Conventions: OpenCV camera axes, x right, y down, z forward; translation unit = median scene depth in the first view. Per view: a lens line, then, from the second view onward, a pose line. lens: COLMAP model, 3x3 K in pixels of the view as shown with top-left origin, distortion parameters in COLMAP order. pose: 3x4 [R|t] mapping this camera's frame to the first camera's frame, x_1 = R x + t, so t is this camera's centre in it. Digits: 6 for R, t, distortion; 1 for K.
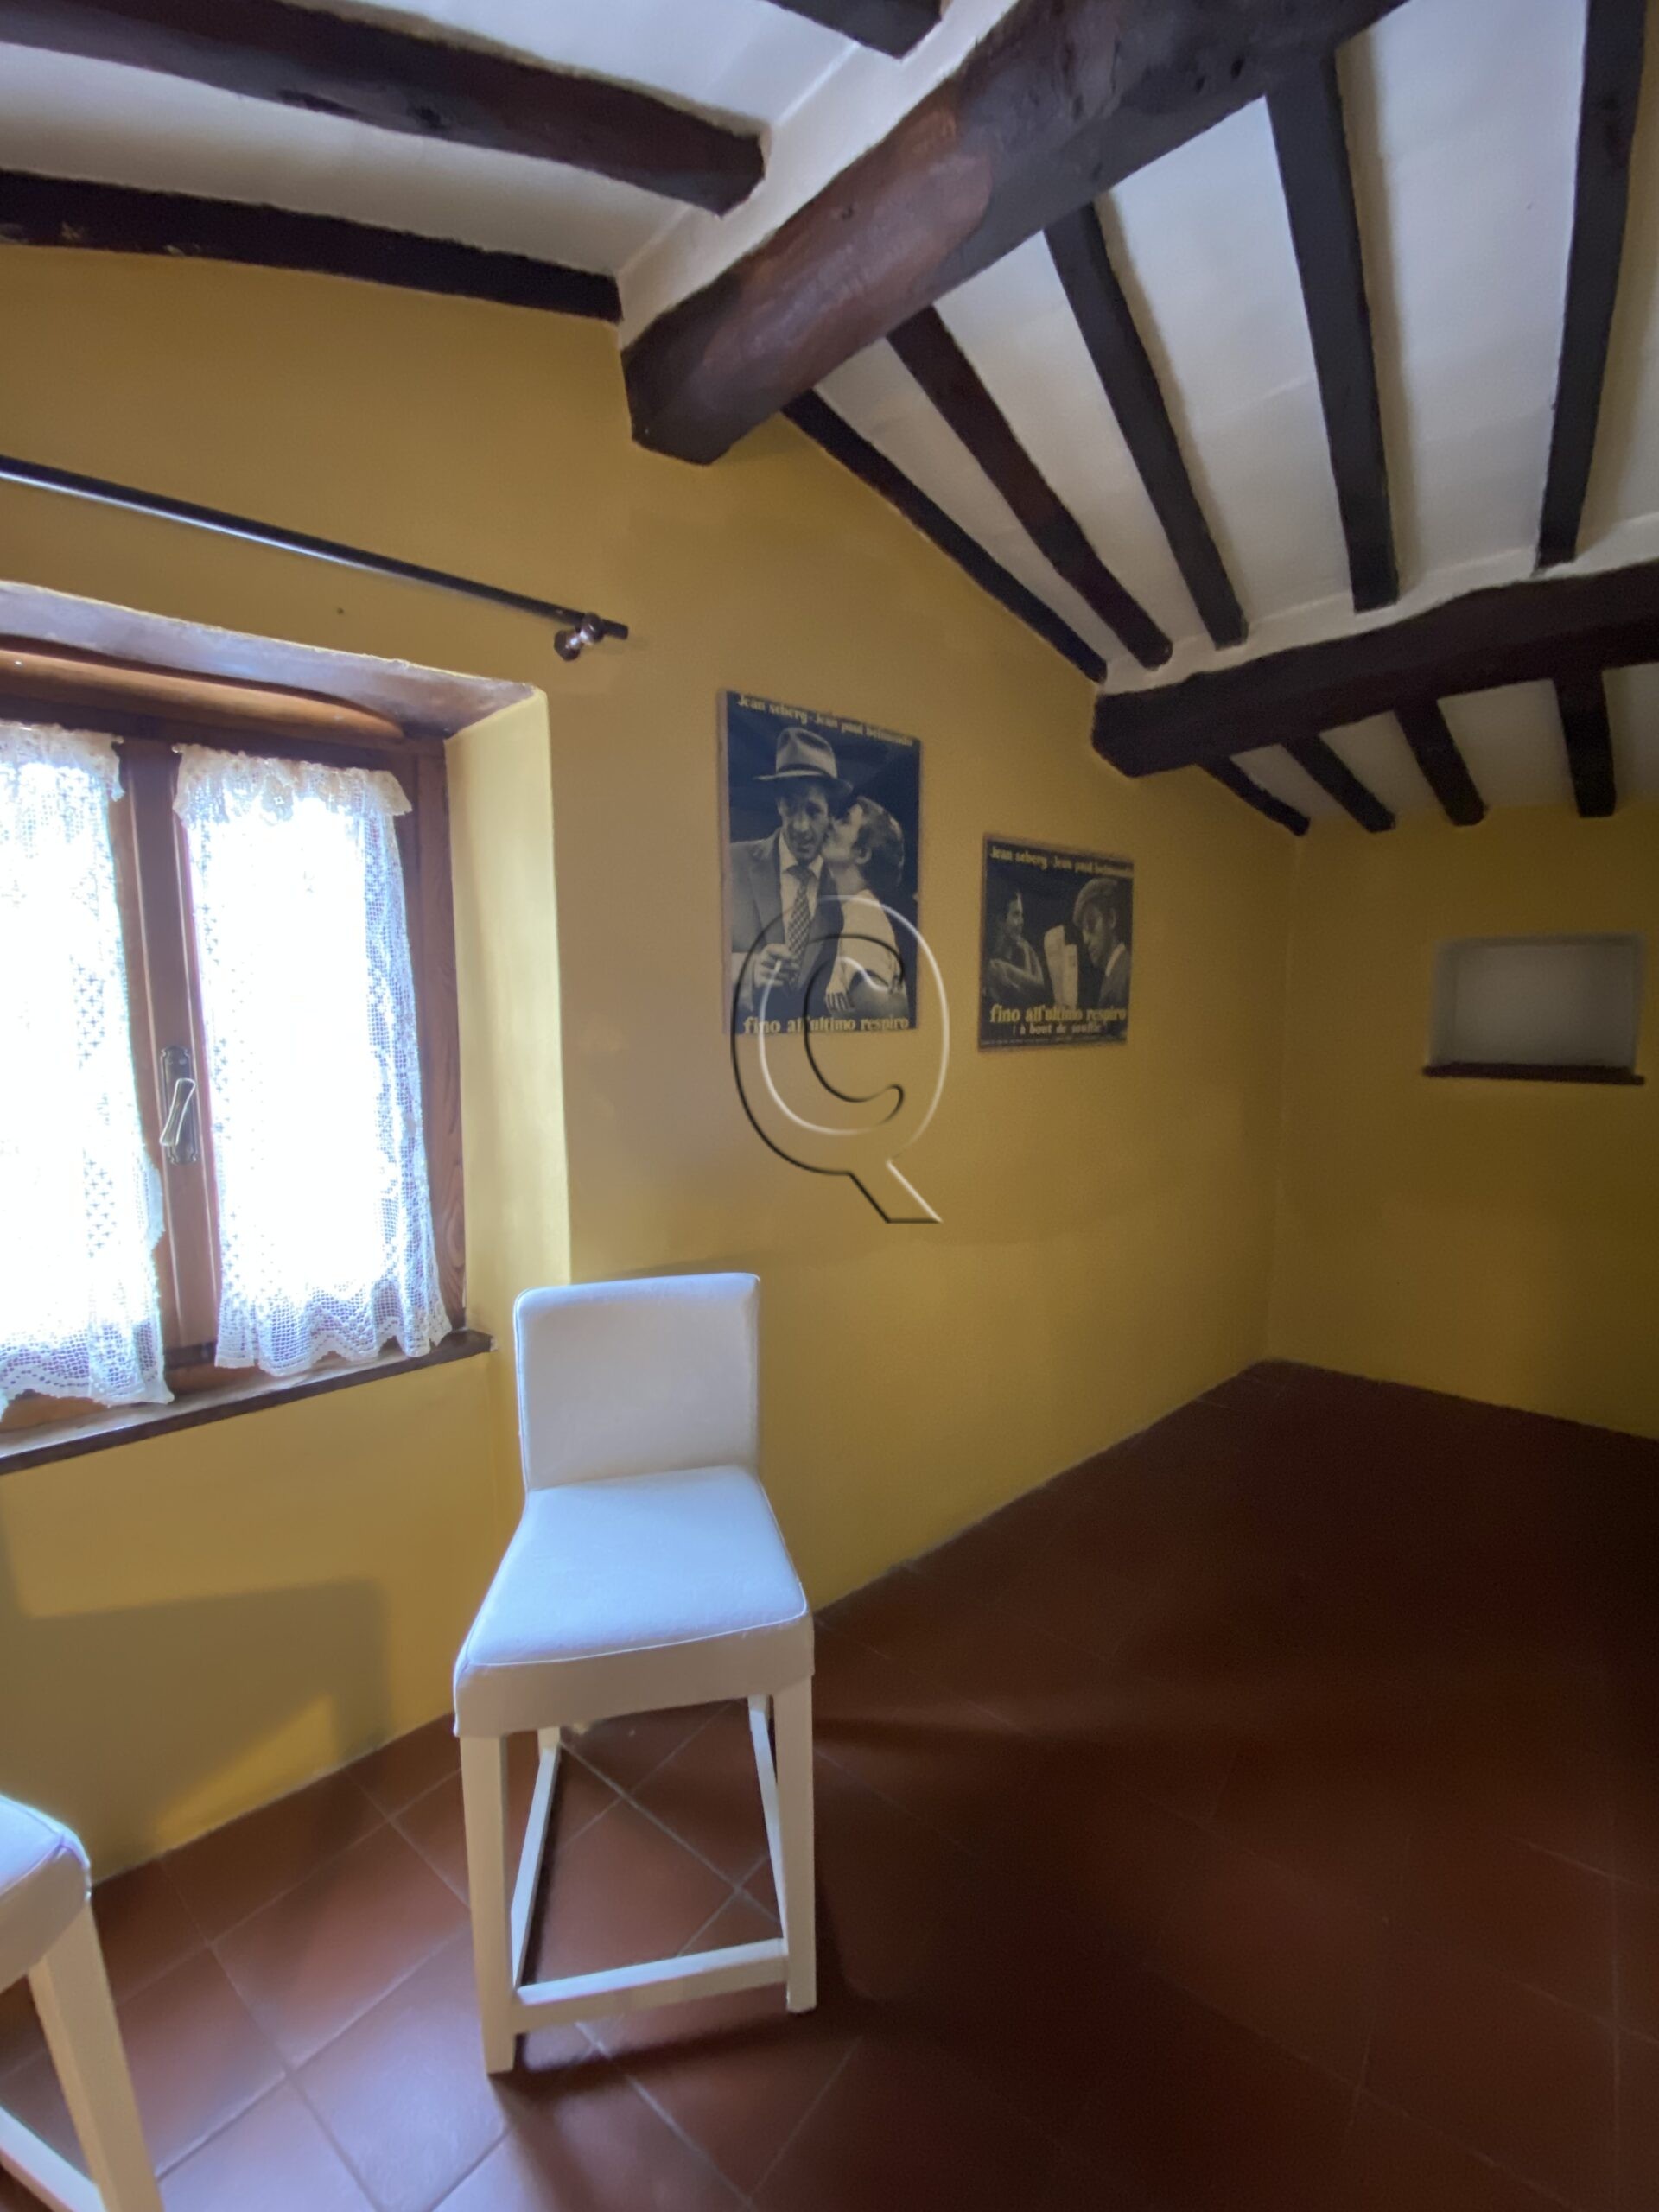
lens RADIAL K [[897.4, 0, 835.0], [0, 897.4, 1097.4], [0, 0, 1]] dist [0.038315, -0.029182]
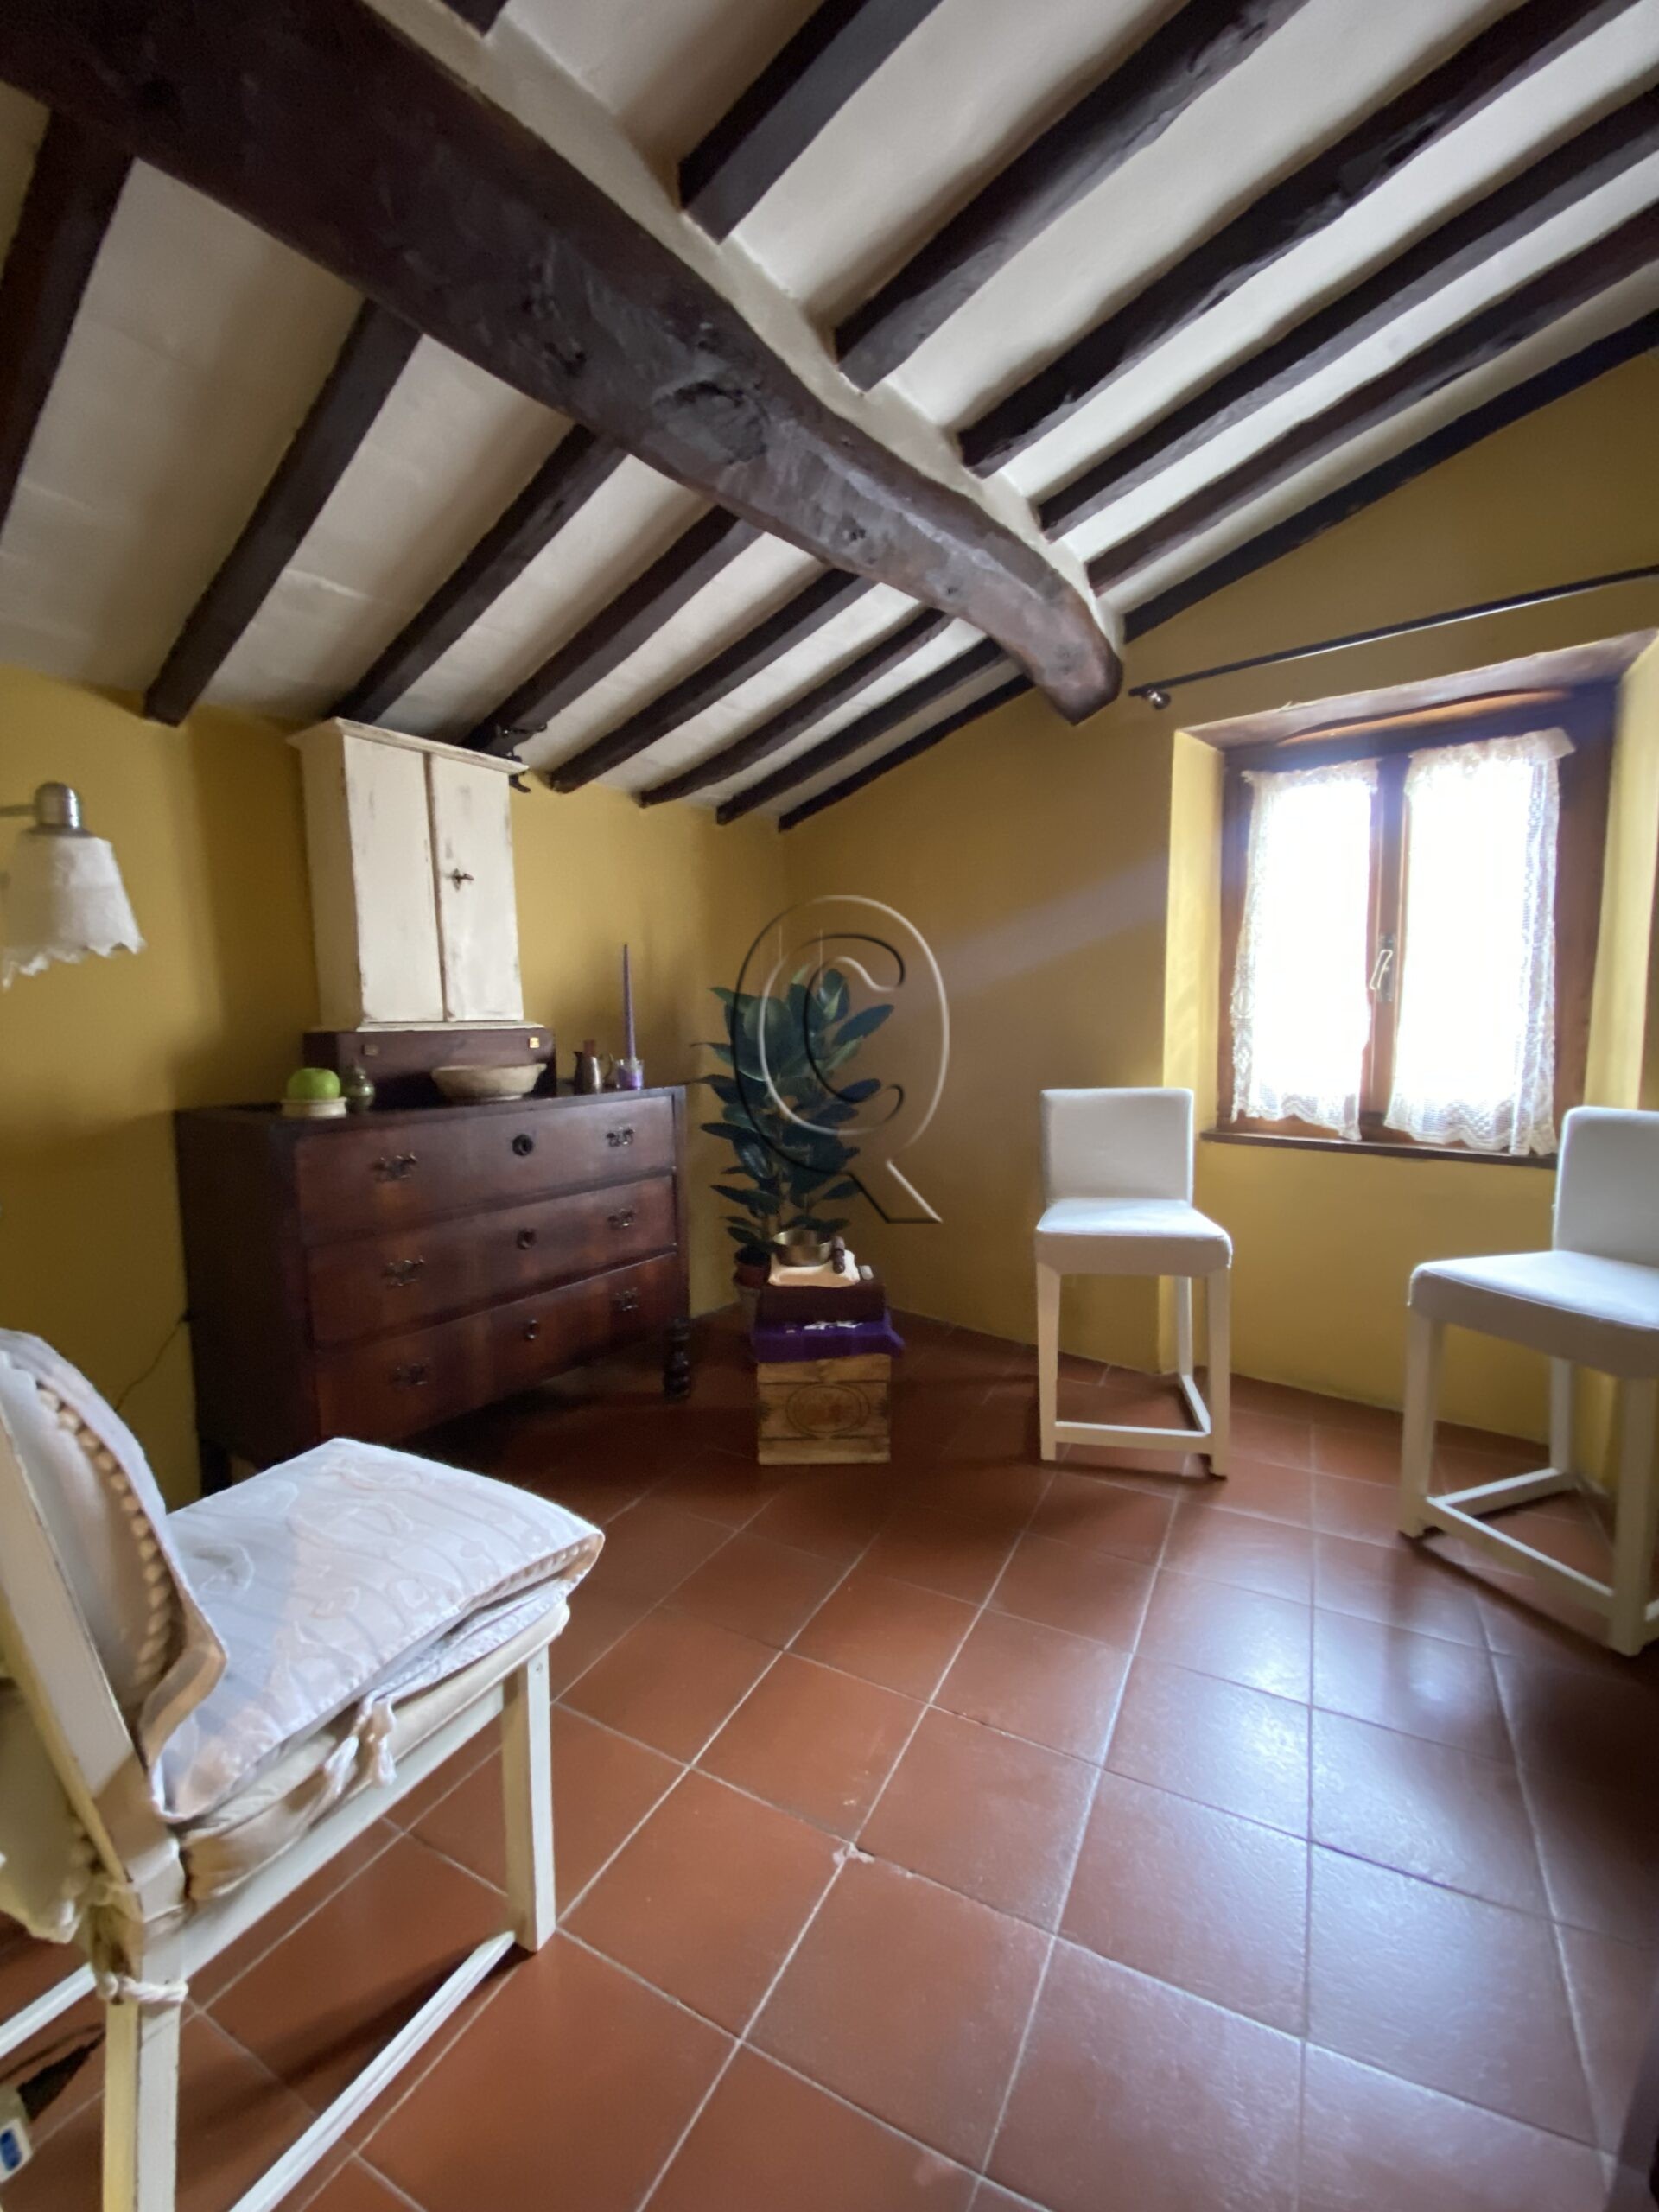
lens RADIAL K [[897.4, 0, 835.0], [0, 897.4, 1097.4], [0, 0, 1]] dist [0.038315, -0.029182]
pose [[0.181955, 0.103654, -0.977828, 0.760681], [-0.101215, 0.991121, 0.086229, 0.203157], [0.978084, 0.083281, 0.190831, -0.312873]]
